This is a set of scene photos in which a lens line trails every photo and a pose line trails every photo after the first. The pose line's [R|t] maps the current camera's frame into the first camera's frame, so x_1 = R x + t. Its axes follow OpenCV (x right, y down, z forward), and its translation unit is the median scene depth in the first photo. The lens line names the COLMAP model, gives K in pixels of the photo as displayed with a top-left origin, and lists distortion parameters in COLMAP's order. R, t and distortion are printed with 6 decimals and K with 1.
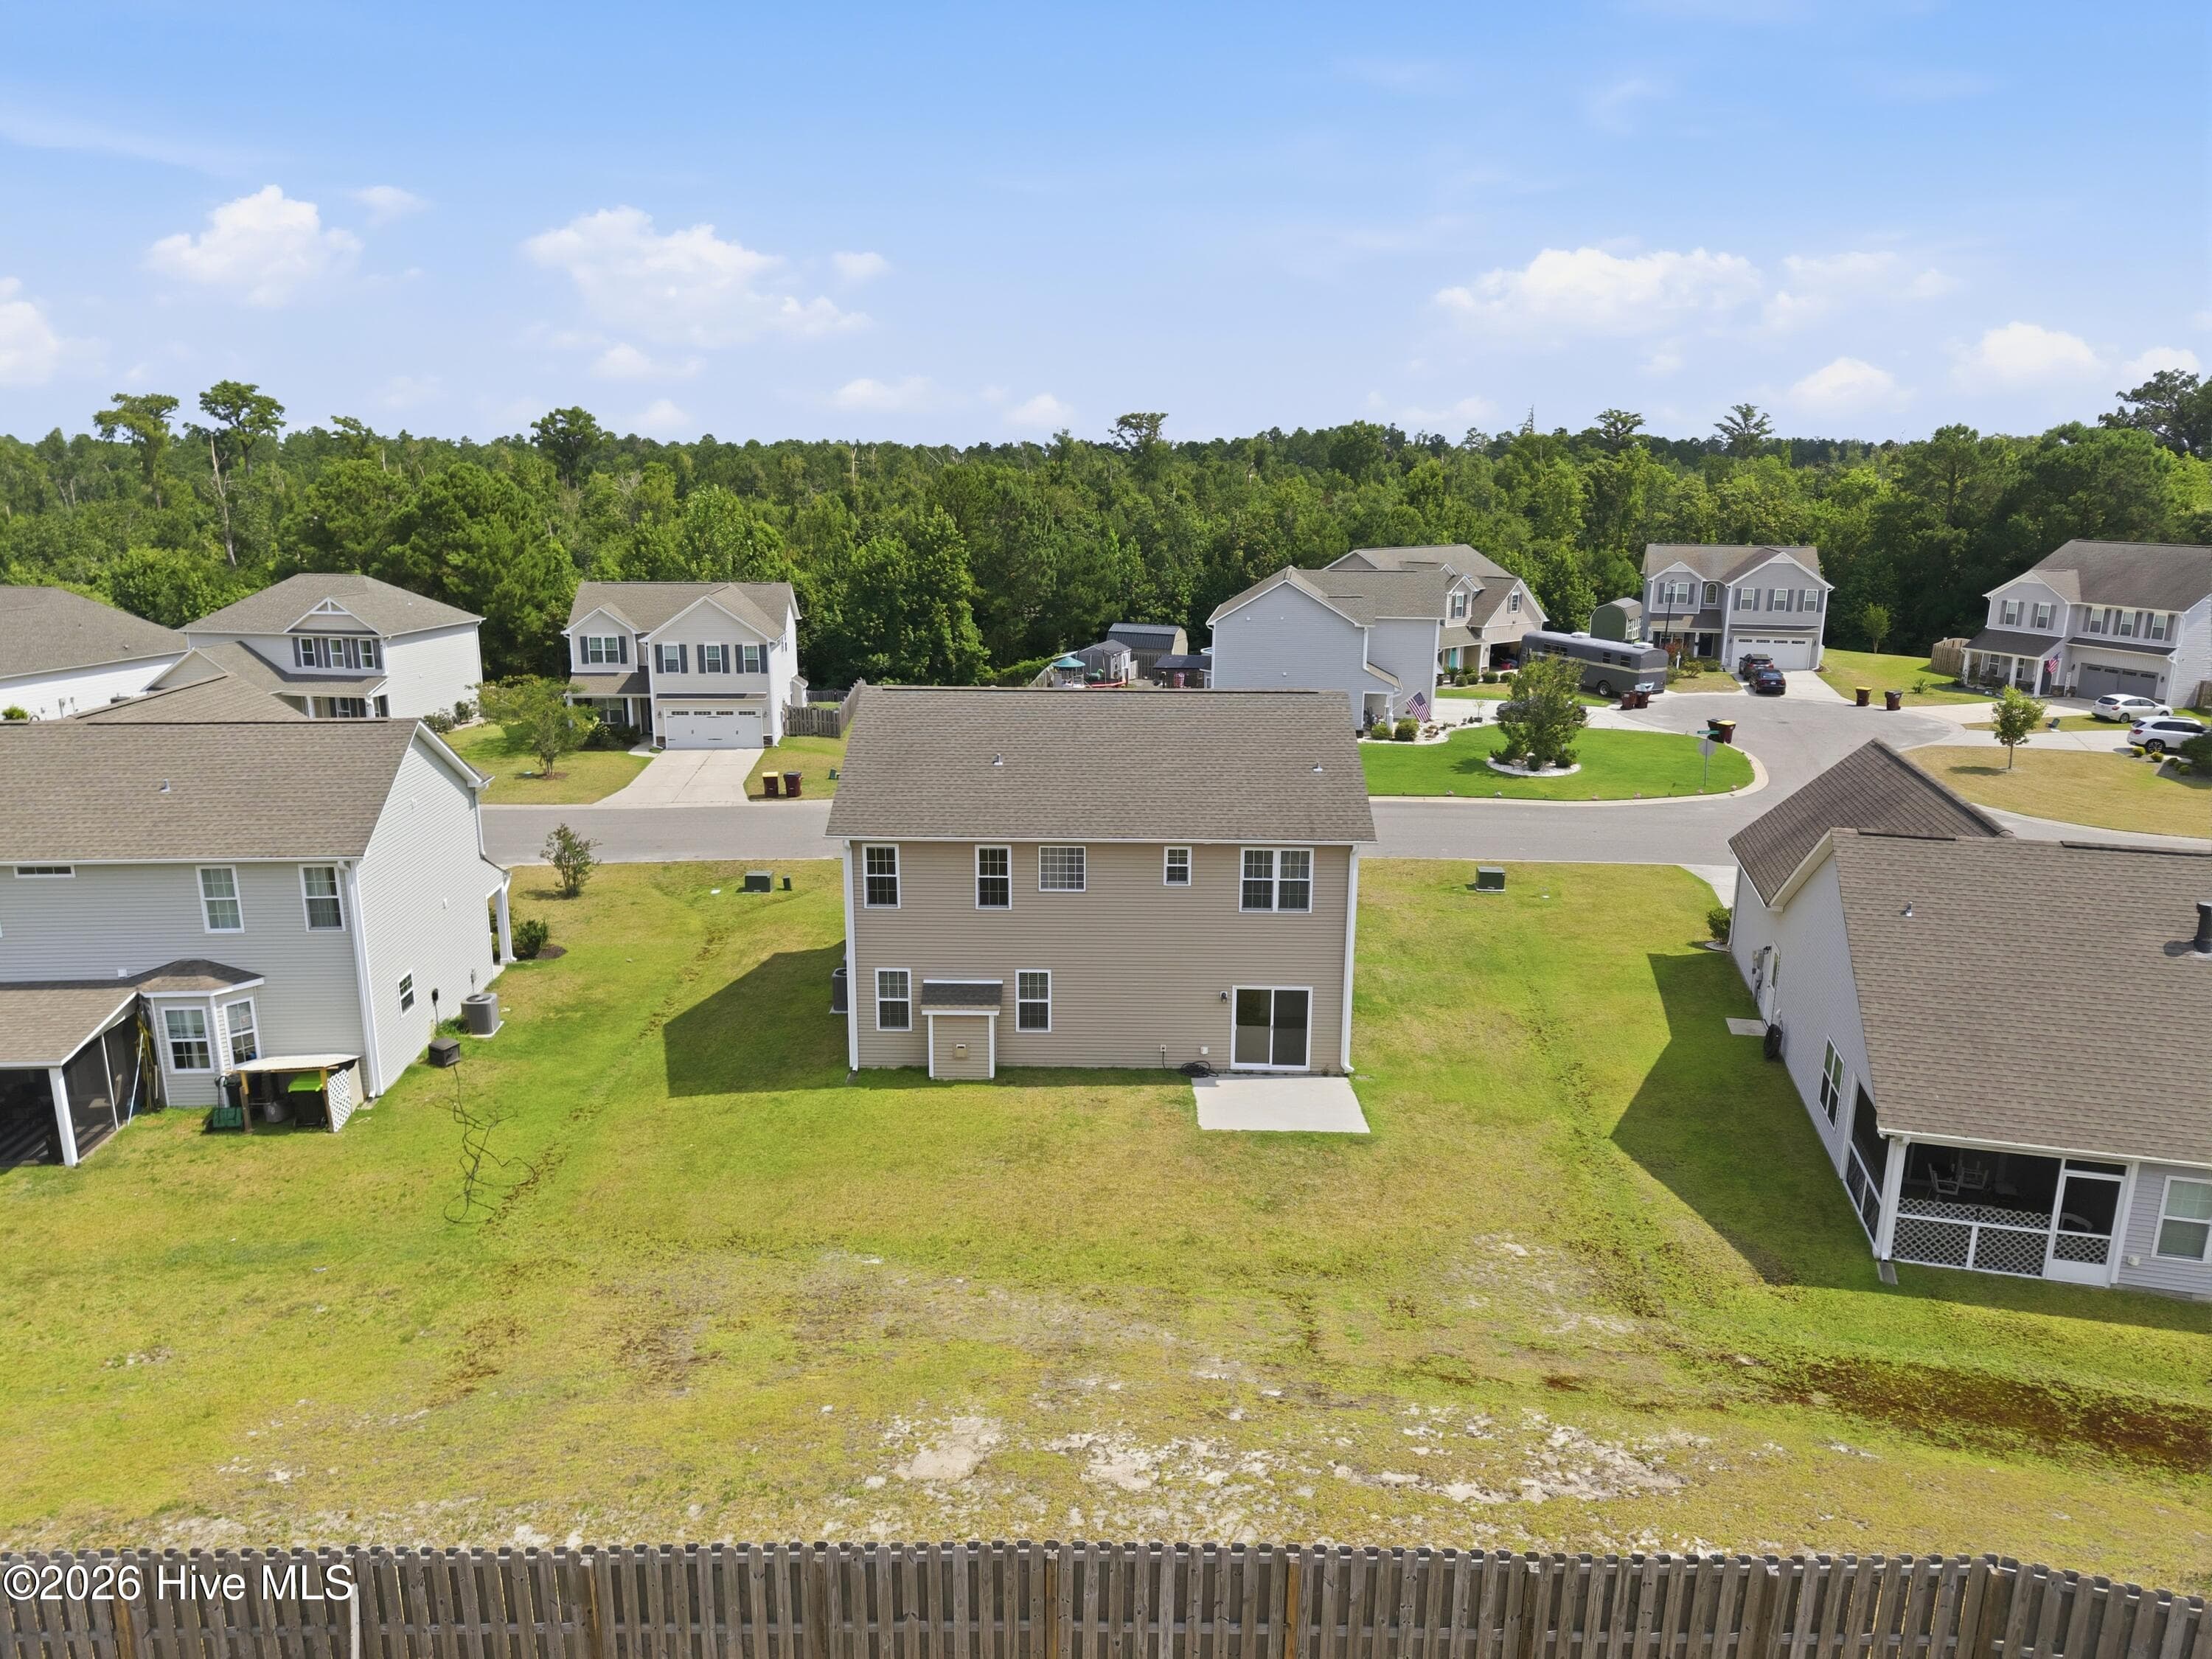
lens RADIAL K [[1474.1, 0, 1093.3], [0, 1474.1, 830.0], [0, 0, 1]] dist [0.046283, -0.062435]
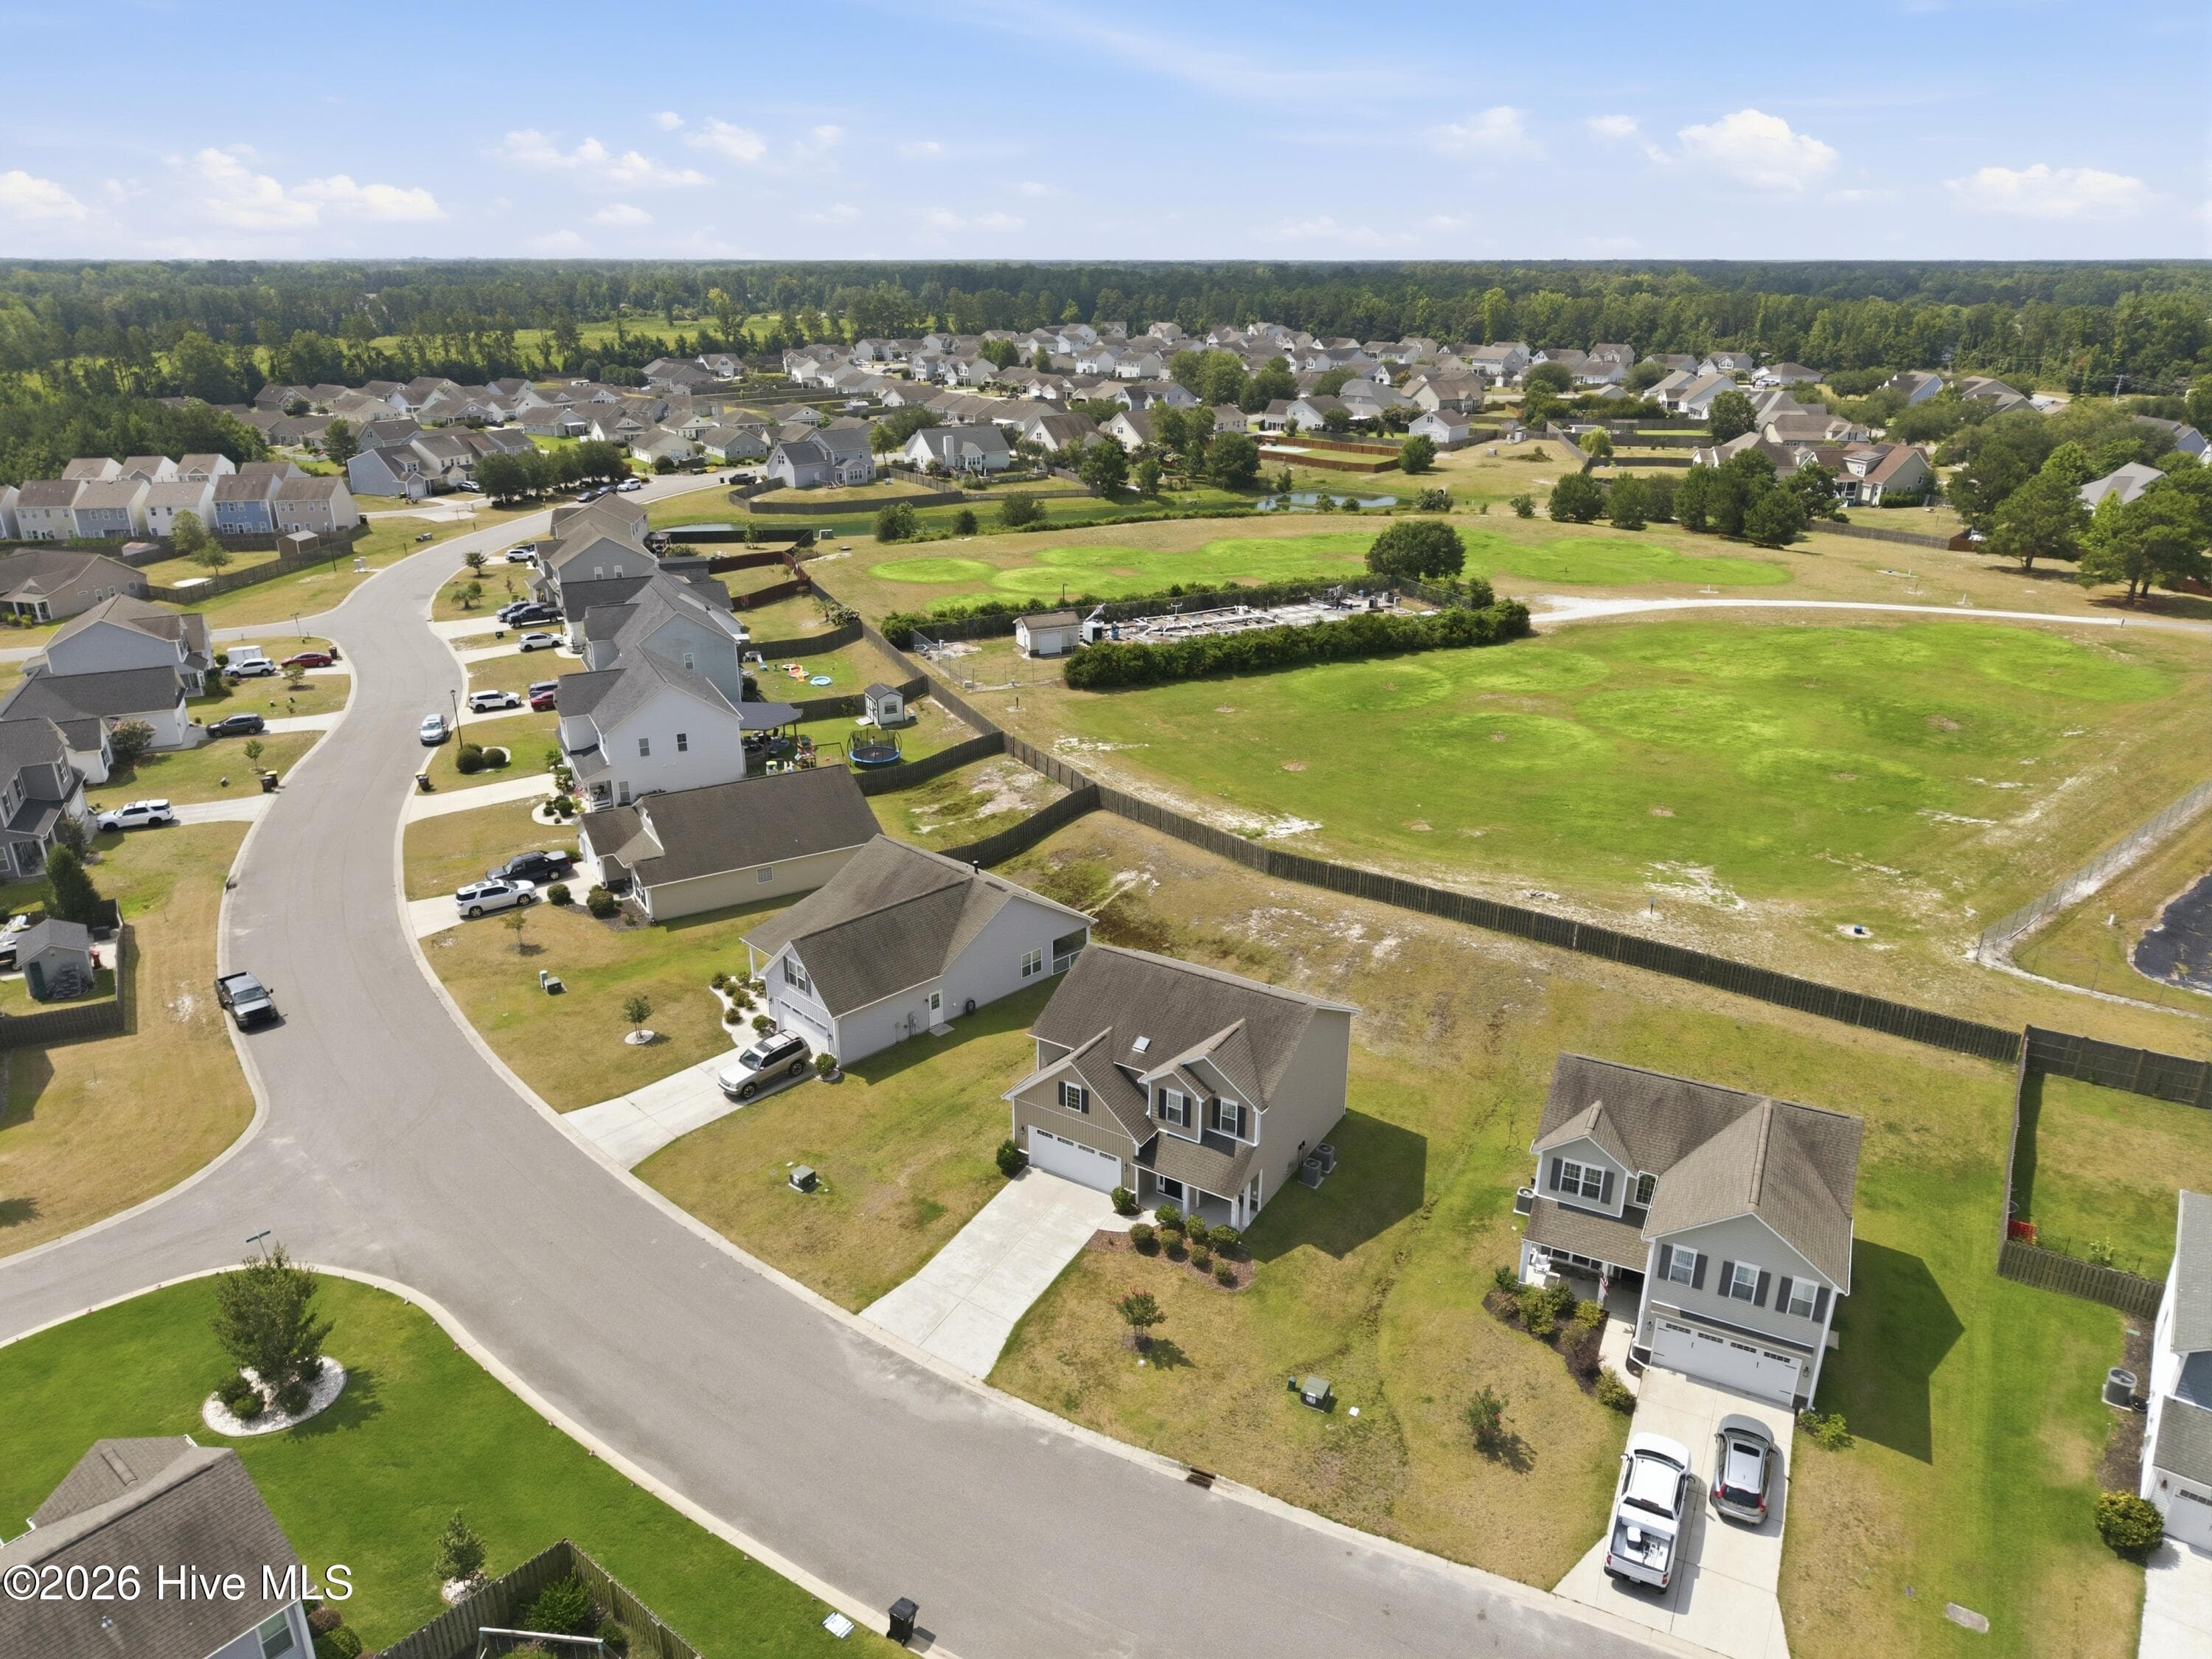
lens RADIAL K [[1493.5, 0, 1094.8], [0, 1493.5, 784.2], [0, 0, 1]] dist [0.042600, -0.057939]
pose [[-0.858580, -0.174292, 0.482145, -0.816356], [0.116720, 0.849291, 0.514861, -1.398452], [-0.499217, 0.498325, -0.708840, 2.484170]]
